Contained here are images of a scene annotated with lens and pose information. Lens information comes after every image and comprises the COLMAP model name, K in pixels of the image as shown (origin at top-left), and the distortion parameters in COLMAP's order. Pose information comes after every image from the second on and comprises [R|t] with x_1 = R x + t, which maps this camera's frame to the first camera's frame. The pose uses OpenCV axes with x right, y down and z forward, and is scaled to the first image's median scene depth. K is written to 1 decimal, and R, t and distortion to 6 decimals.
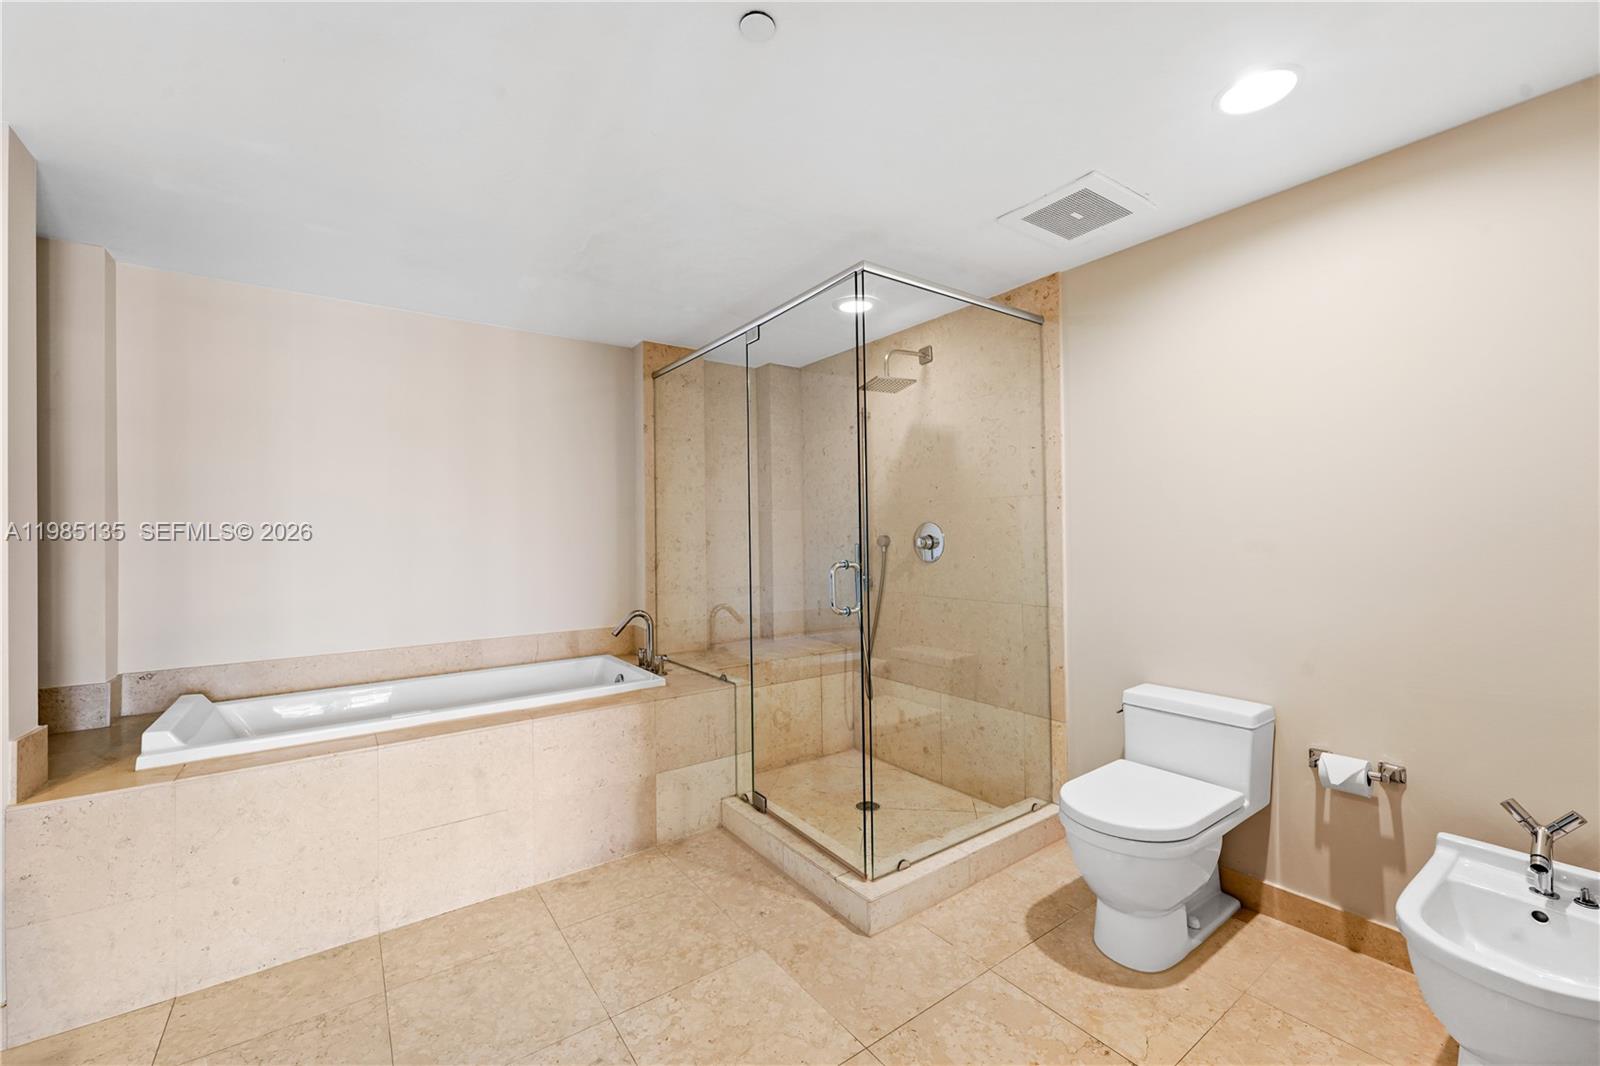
lens RADIAL K [[643.4, 0, 797.9], [0, 643.4, 530.5], [0, 0, 1]] dist [-0.001390, 0.000160]
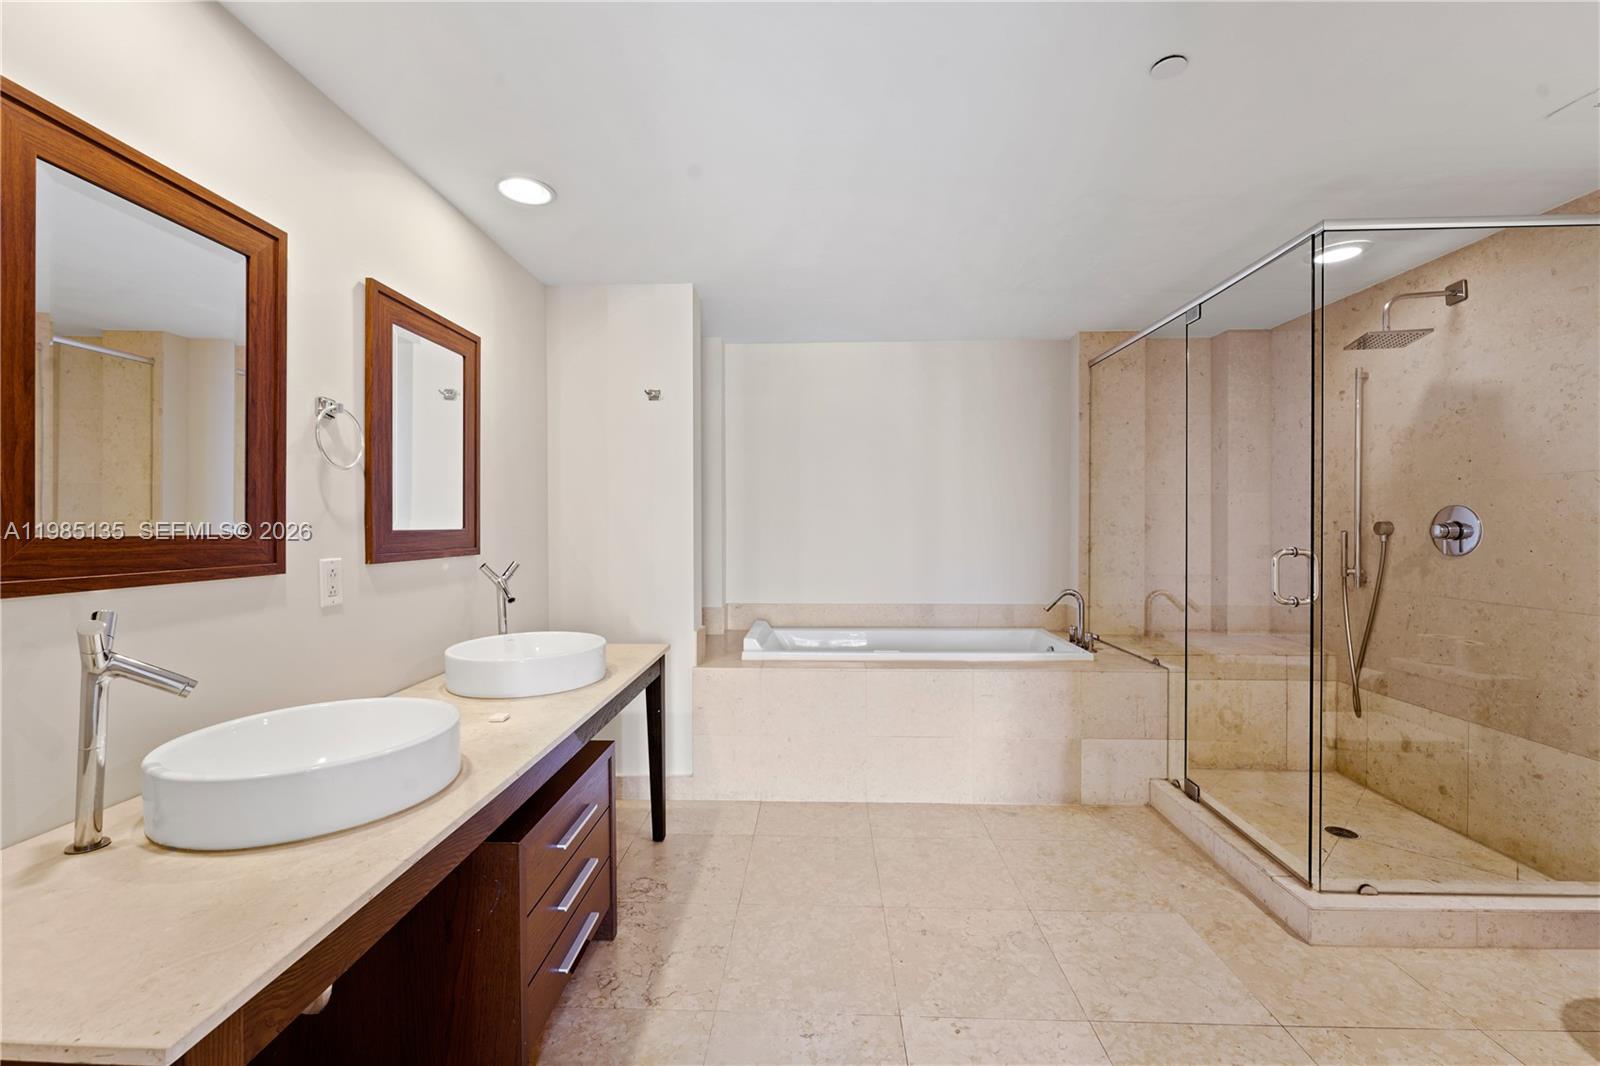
lens RADIAL K [[643.4, 0, 797.9], [0, 643.4, 530.5], [0, 0, 1]] dist [-0.001390, 0.000160]
pose [[0.788182, 0.018522, -0.615163, 0.059474], [-0.002500, 0.999635, 0.026895, -0.001423], [0.615437, -0.019661, 0.787941, -0.134280]]
